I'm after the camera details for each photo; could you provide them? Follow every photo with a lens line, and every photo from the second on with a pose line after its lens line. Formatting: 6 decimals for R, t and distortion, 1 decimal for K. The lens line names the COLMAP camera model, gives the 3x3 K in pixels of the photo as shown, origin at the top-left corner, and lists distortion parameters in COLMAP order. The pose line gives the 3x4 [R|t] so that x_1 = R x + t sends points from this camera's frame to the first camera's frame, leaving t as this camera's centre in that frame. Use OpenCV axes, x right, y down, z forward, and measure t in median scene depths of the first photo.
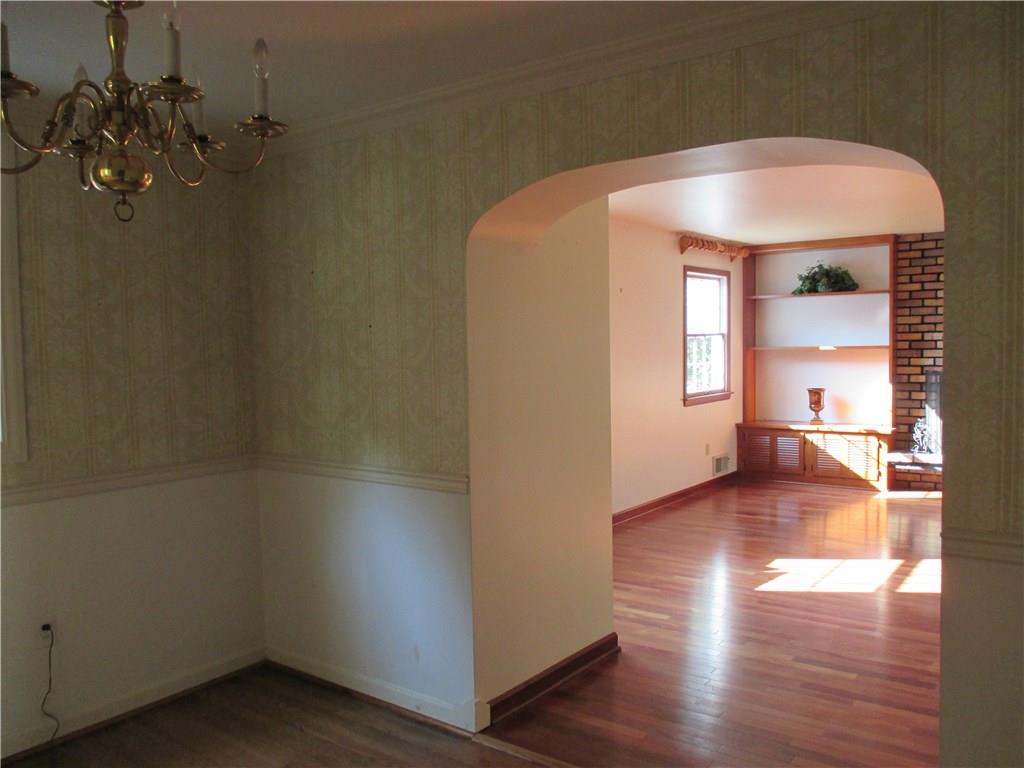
lens RADIAL K [[858.0, 0, 516.9], [0, 858.0, 390.6], [0, 0, 1]] dist [-0.024618, 0.005678]
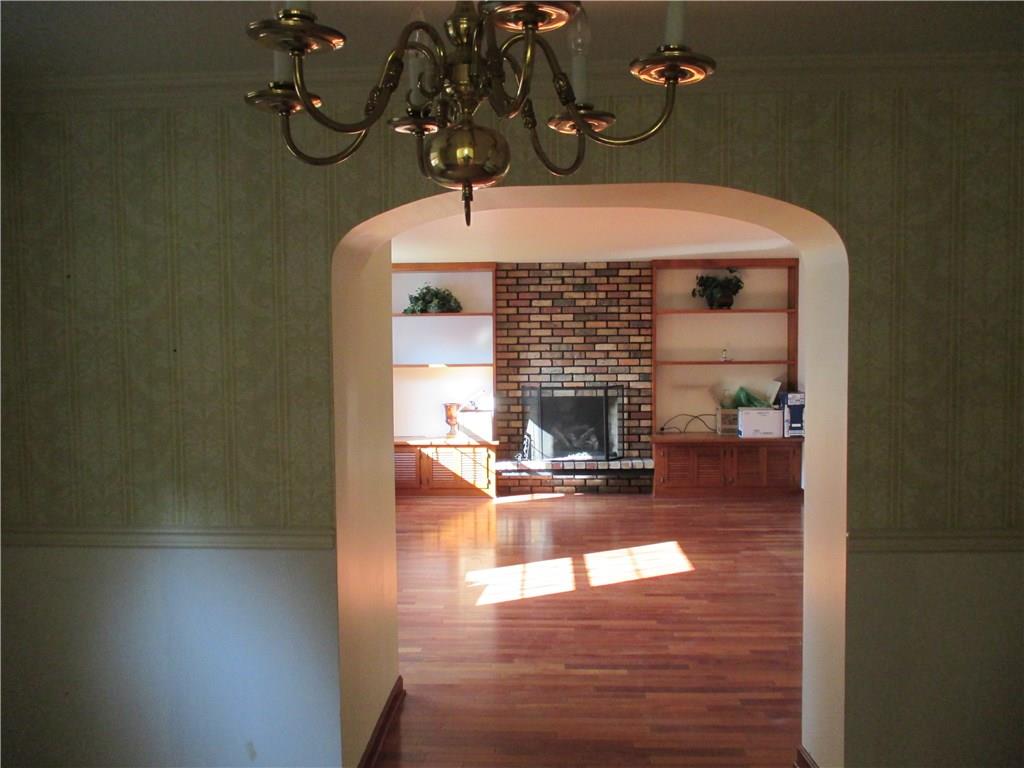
lens RADIAL K [[858.0, 0, 514.3], [0, 858.0, 392.0], [0, 0, 1]] dist [-0.024618, 0.005678]
pose [[0.825272, -0.018917, 0.564418, -0.162709], [0.025572, 0.999665, -0.003885, -0.011725], [-0.564156, 0.017639, 0.825480, 0.079714]]
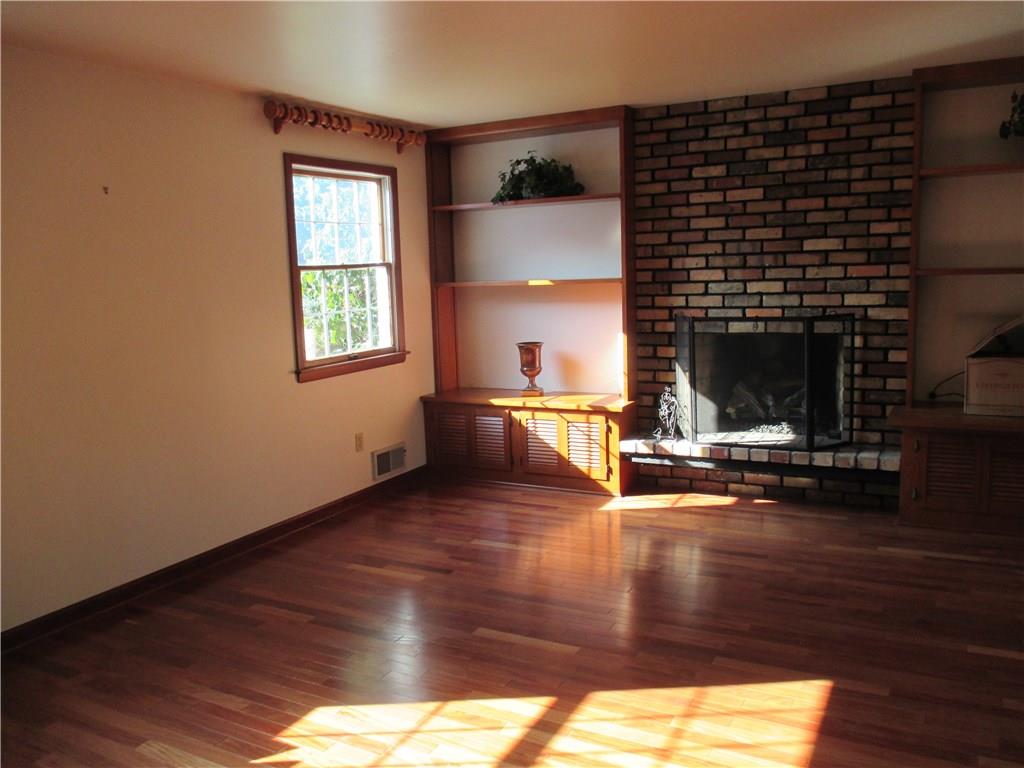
lens RADIAL K [[858.0, 0, 512.3], [0, 858.0, 389.1], [0, 0, 1]] dist [-0.024618, 0.005678]
pose [[0.988783, -0.037046, 0.144692, 0.253518], [0.025042, 0.996158, 0.083914, -0.025020], [-0.147245, -0.079350, 0.985912, 0.351169]]
